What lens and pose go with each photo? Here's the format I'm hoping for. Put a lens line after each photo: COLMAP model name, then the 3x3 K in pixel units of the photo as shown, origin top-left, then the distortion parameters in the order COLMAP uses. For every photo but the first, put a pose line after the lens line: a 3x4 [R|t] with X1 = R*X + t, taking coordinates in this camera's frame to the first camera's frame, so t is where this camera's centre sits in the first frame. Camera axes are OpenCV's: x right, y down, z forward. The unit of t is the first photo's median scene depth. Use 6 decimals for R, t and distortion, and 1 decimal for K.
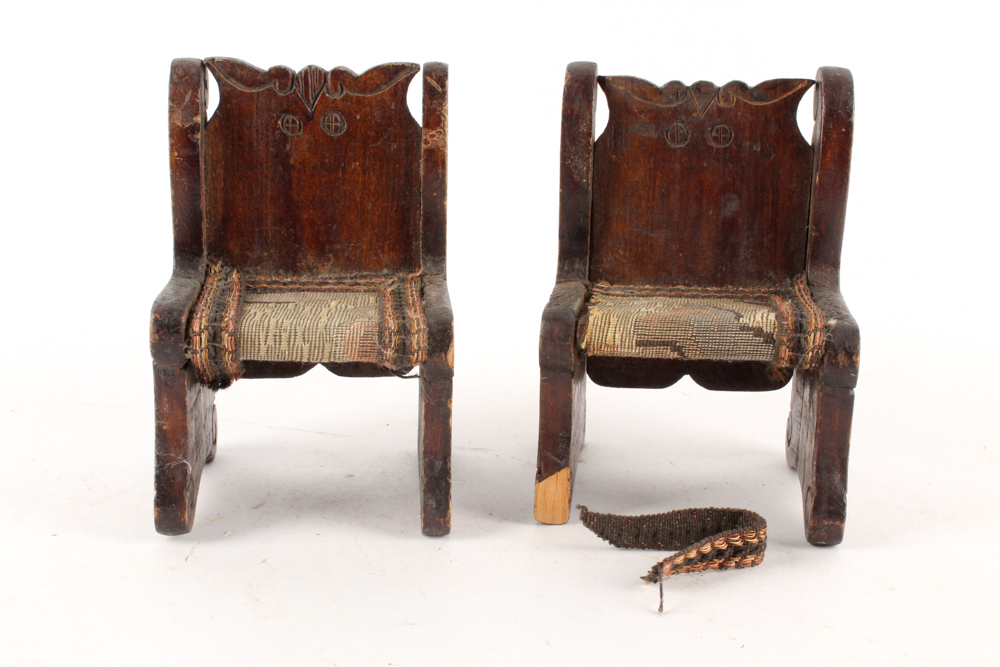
lens RADIAL K [[1548.4, 0, 499.4], [0, 1548.4, 332.0], [0, 0, 1]] dist [-0.024912, 0.000000]
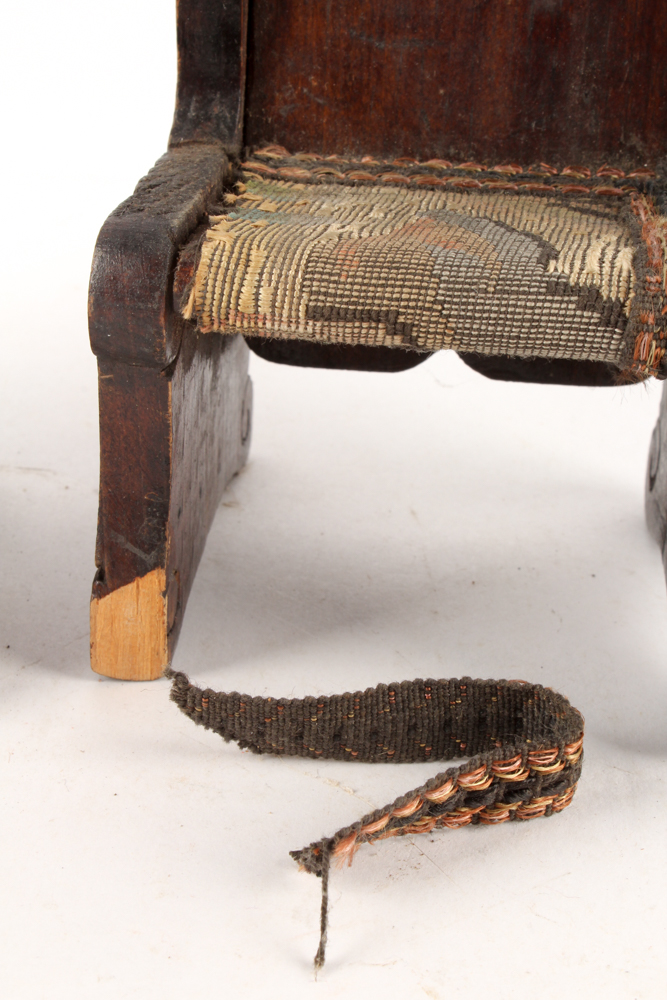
lens RADIAL K [[1871.4, 0, 333.2], [0, 1871.4, 501.3], [0, 0, 1]] dist [0.008289, 0.000000]
pose [[0.999577, 0.027439, 0.009661, 0.091428], [-0.028830, 0.978739, 0.203074, -0.047127], [-0.003883, -0.203267, 0.979116, 0.473899]]
